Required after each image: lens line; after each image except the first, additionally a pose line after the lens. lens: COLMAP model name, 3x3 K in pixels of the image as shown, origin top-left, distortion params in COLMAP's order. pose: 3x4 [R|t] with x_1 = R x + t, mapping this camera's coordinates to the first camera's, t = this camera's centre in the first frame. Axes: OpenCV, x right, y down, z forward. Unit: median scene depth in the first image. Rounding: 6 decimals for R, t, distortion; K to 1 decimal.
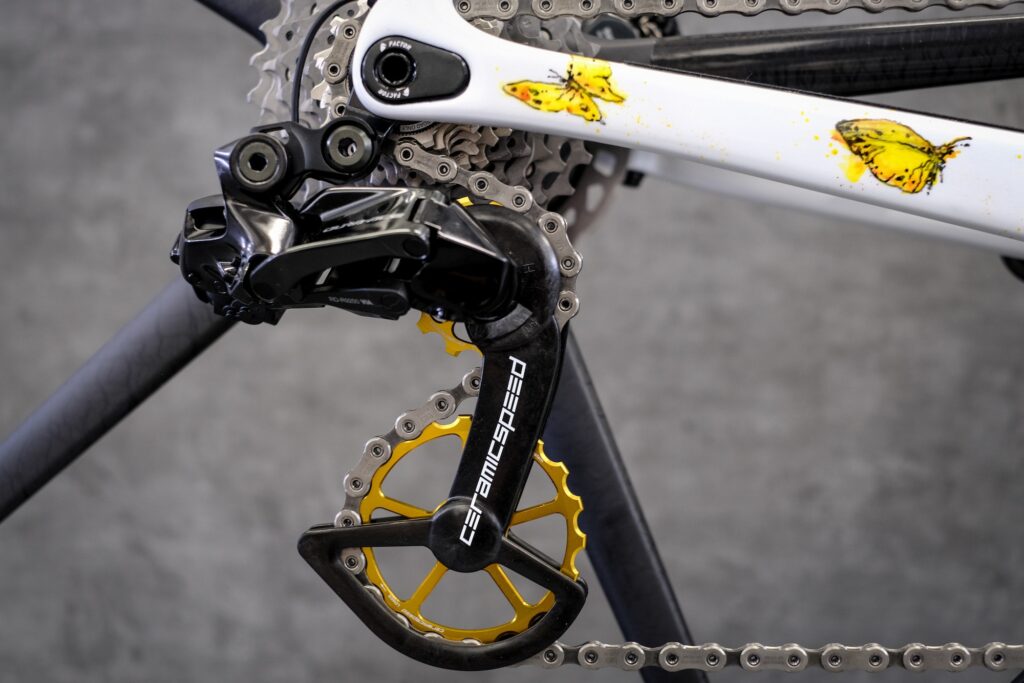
lens RADIAL K [[1641.9, 0, 521.1], [0, 1641.9, 342.9], [0, 0, 1]] dist [-0.058325, 0.000000]
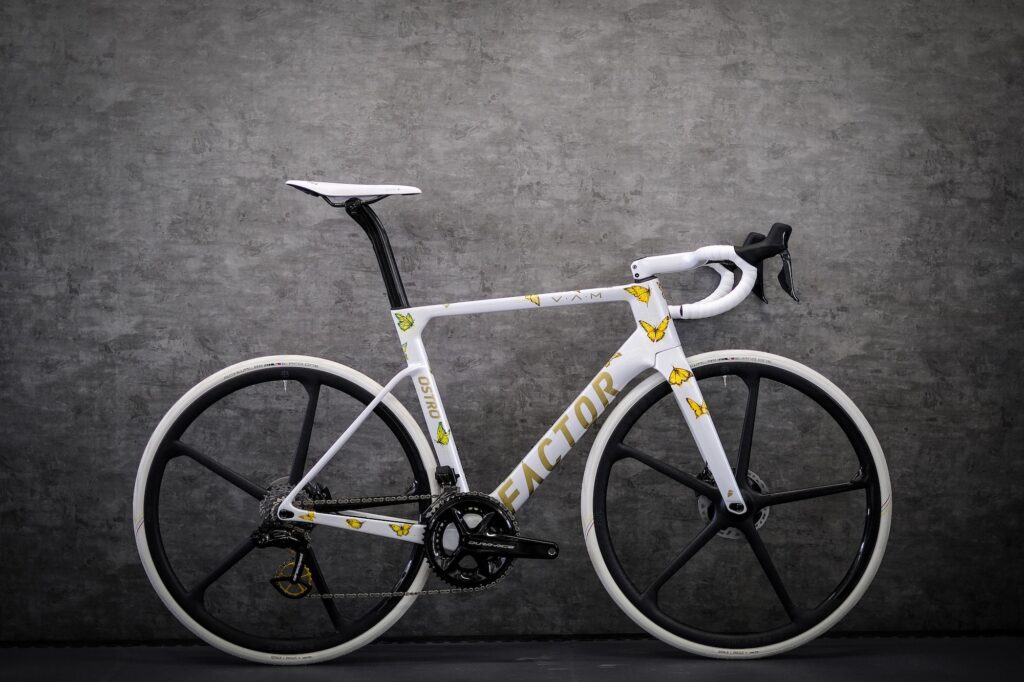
lens RADIAL K [[1844.6, 0, 544.1], [0, 1844.6, 330.8], [0, 0, 1]] dist [-0.028991, 0.000000]
pose [[0.994588, -0.010268, 0.103390, 0.216356], [0.013826, 0.999334, -0.033764, -0.639474], [-0.102974, 0.035011, 0.994068, -6.728942]]
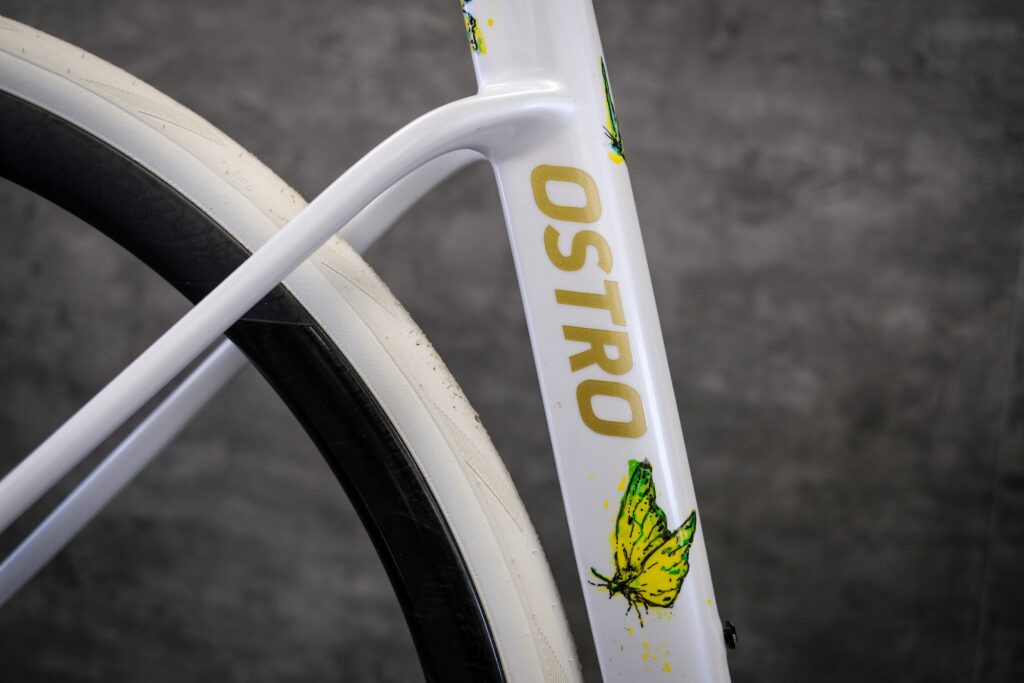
lens RADIAL K [[1641.9, 0, 532.8], [0, 1641.9, 325.3], [0, 0, 1]] dist [-0.058325, 0.000000]
pose [[0.995570, 0.093669, -0.008215, 0.507591], [-0.093878, 0.995114, -0.030573, -0.575222], [0.005311, 0.031209, 0.999499, -0.088355]]
